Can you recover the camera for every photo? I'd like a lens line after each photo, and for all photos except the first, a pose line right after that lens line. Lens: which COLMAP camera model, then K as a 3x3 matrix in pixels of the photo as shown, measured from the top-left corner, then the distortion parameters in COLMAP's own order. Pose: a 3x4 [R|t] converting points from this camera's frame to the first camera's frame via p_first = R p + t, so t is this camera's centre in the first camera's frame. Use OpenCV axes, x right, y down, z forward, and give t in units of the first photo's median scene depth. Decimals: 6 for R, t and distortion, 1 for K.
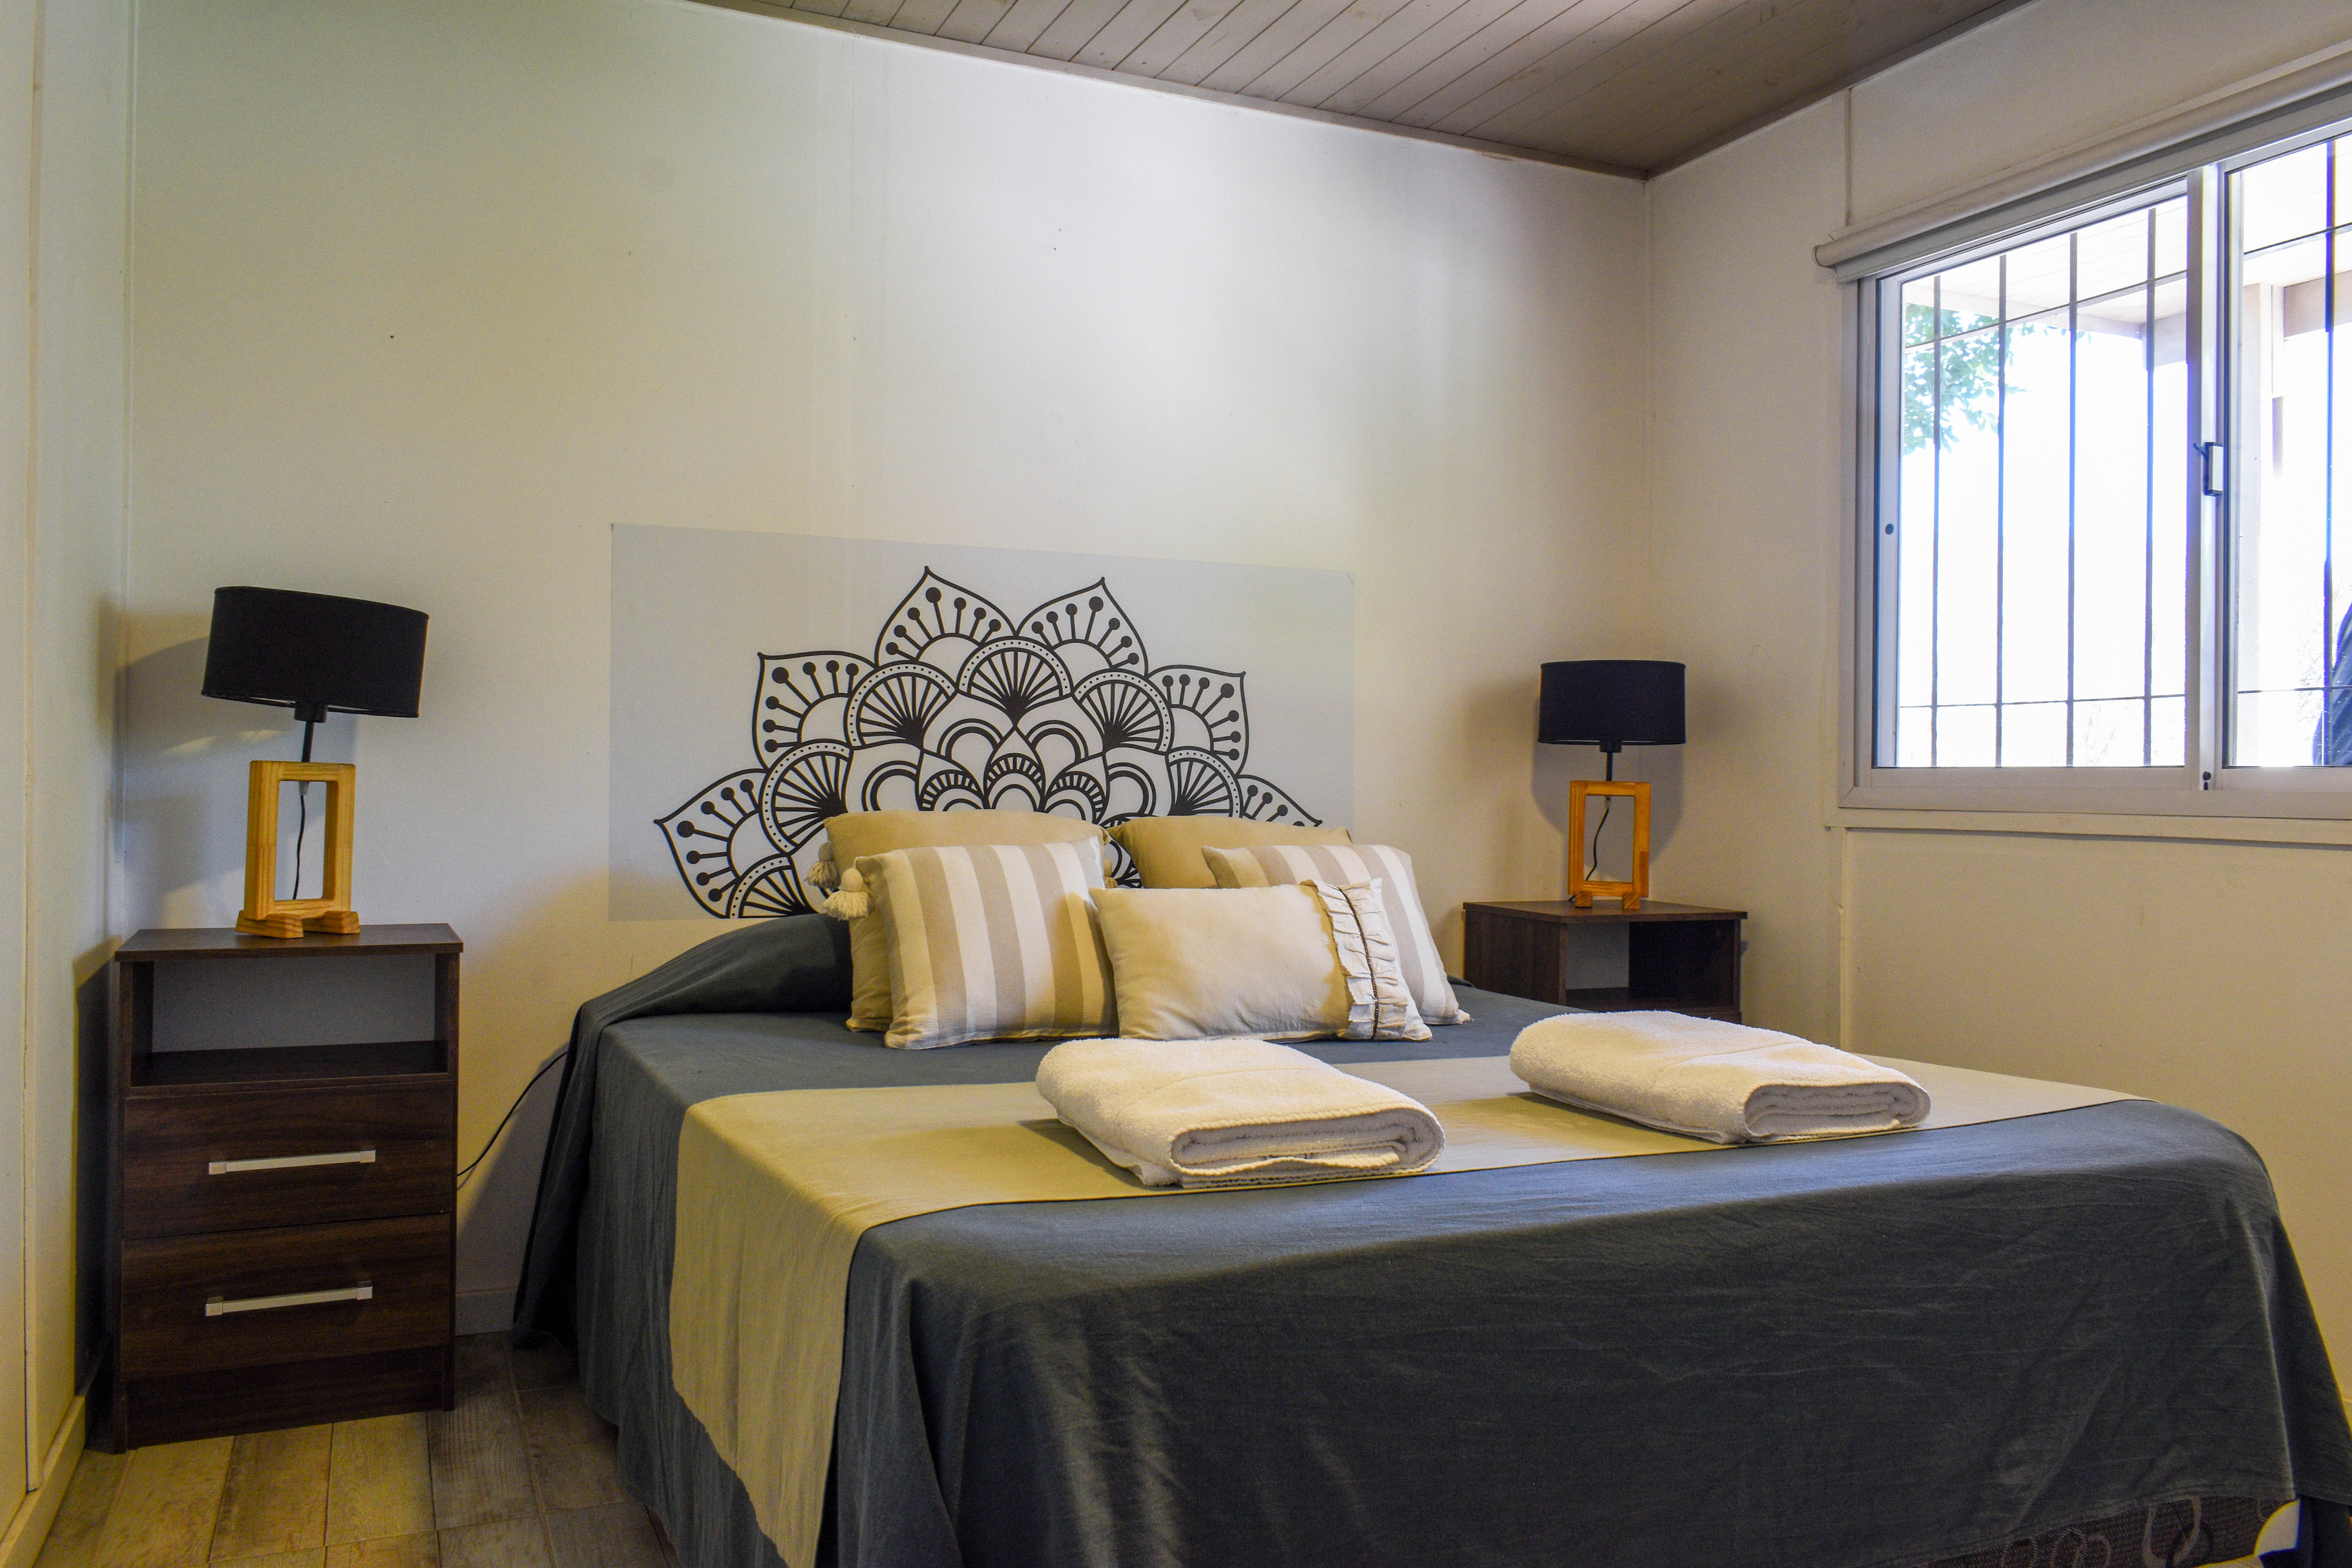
lens RADIAL K [[1798.2, 0, 1175.8], [0, 1798.2, 783.2], [0, 0, 1]] dist [-0.002194, -0.001074]
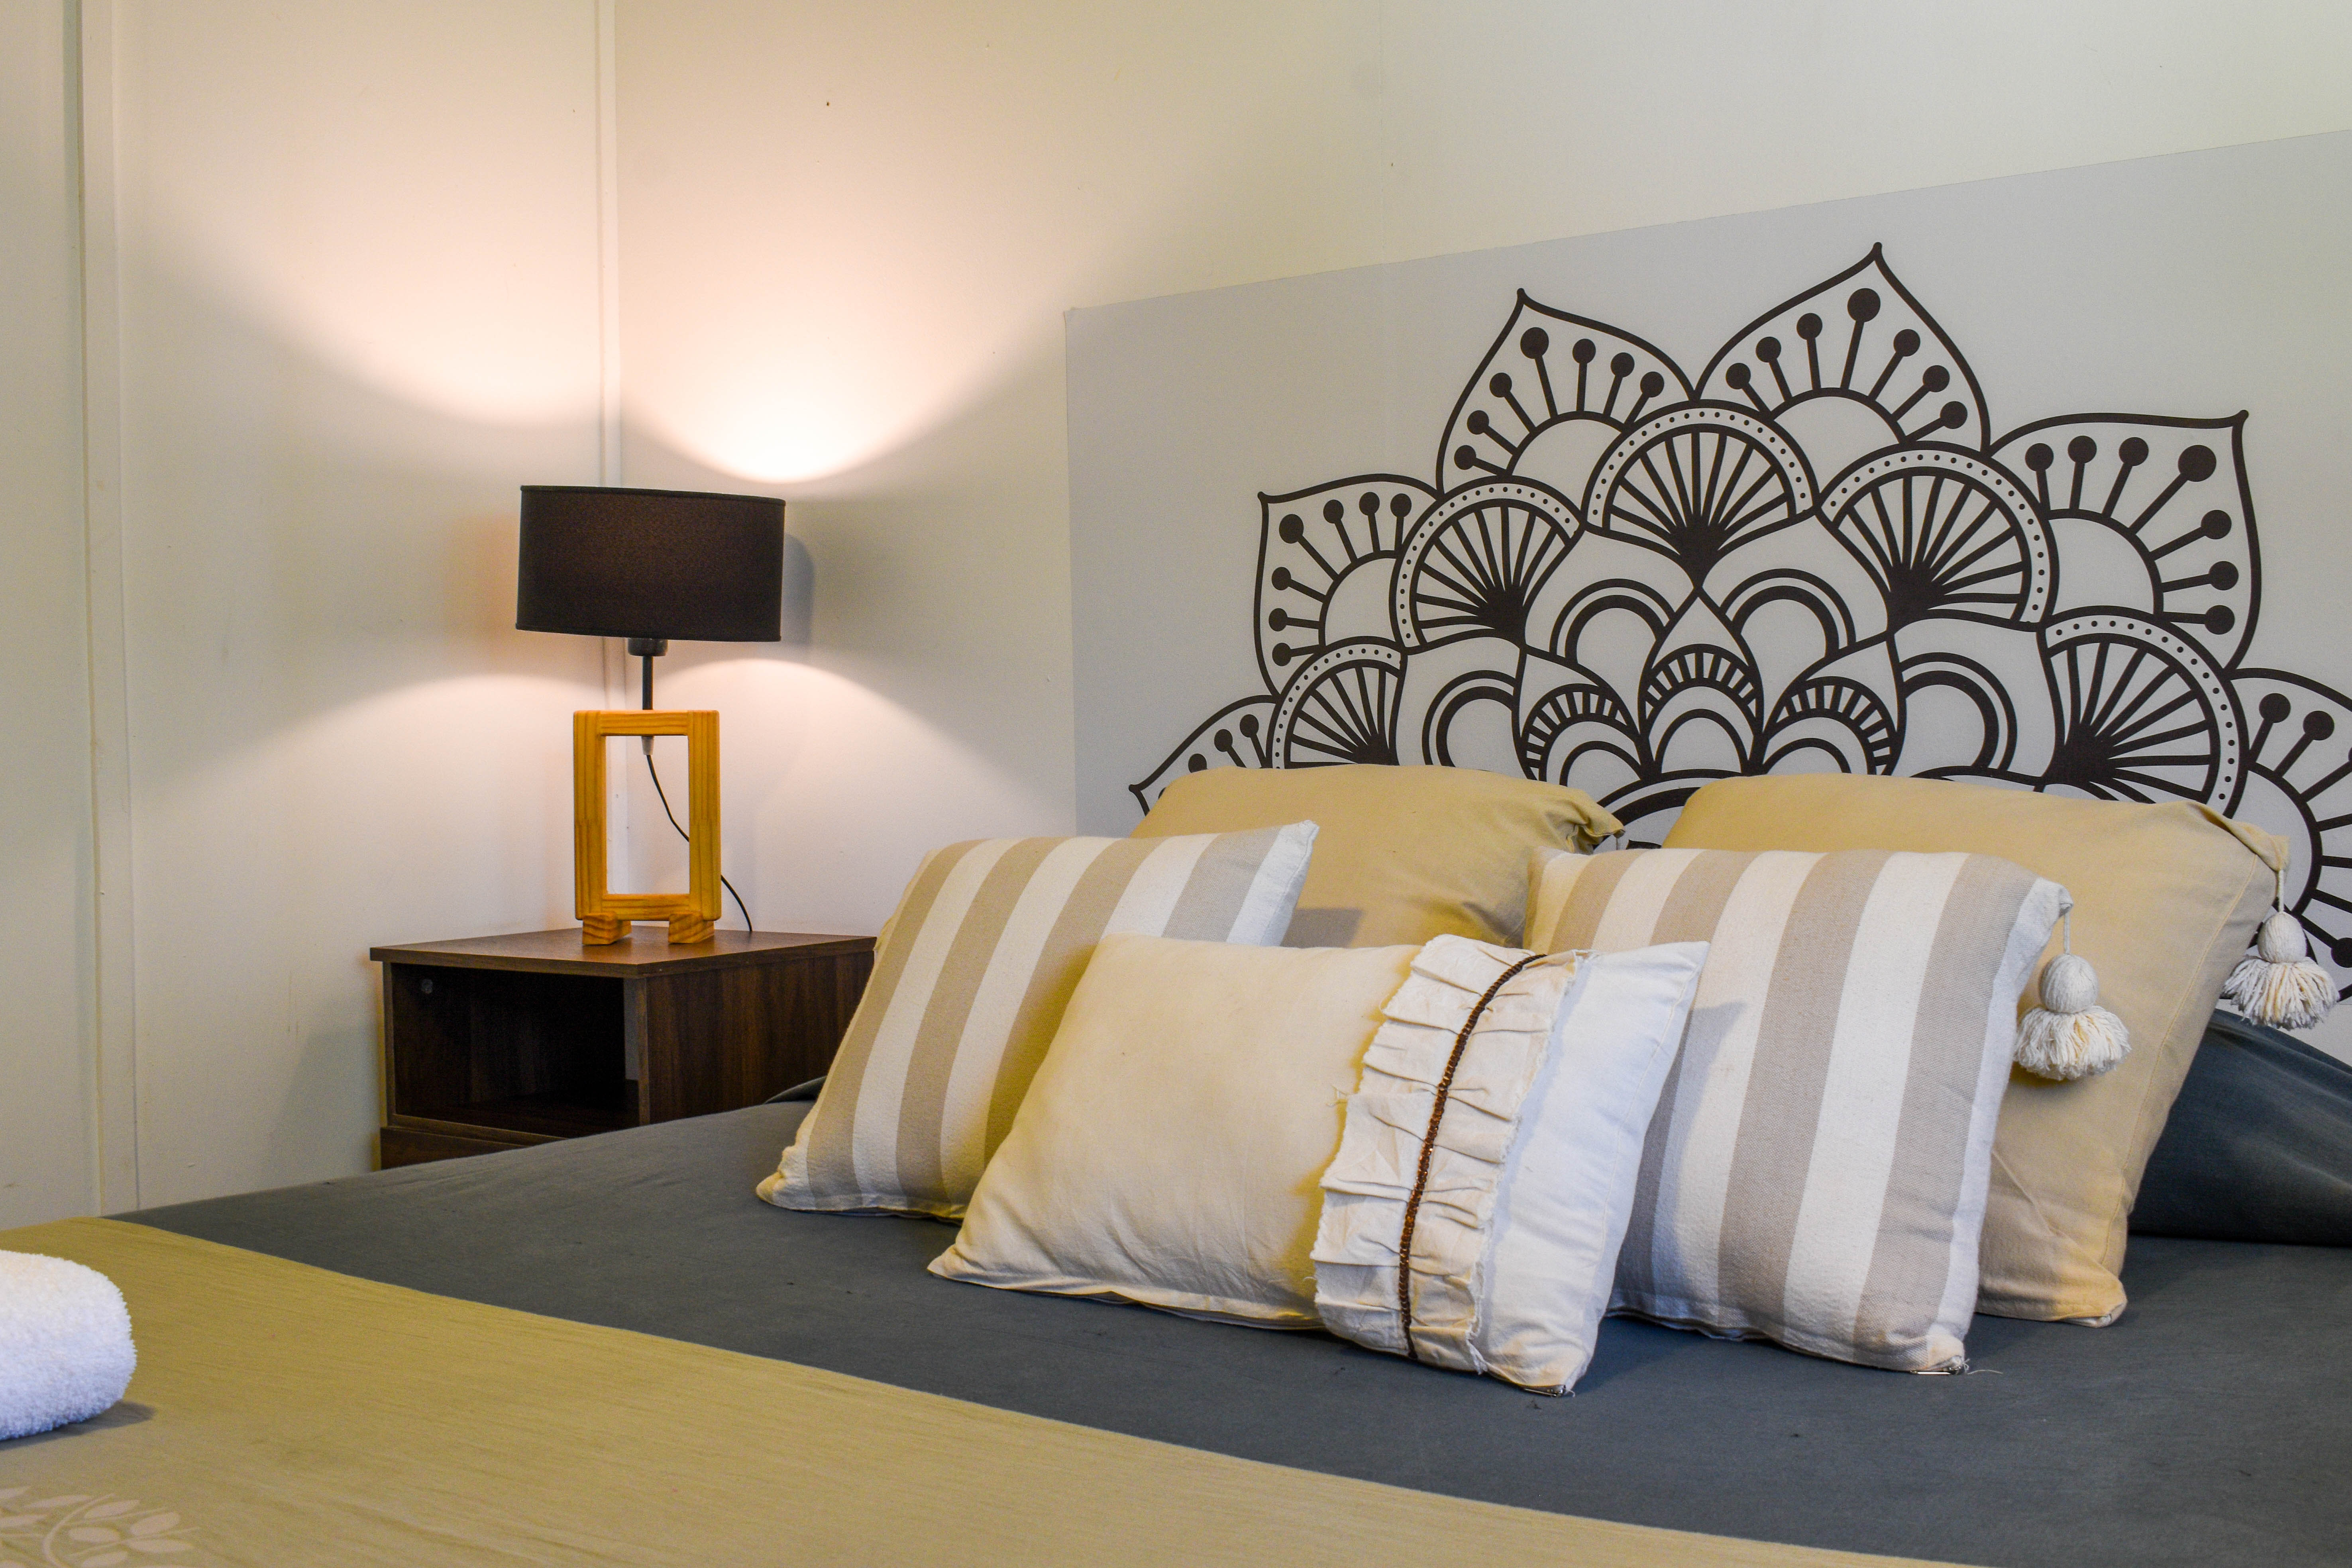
lens RADIAL K [[2567.3, 0, 1175.7], [0, 2567.3, 787.4], [0, 0, 1]] dist [-0.054623, 0.000000]
pose [[0.479677, 0.000224, -0.877445, 0.442901], [0.022183, 0.999677, 0.012382, 0.009840], [0.877164, -0.025404, 0.479518, 0.546637]]
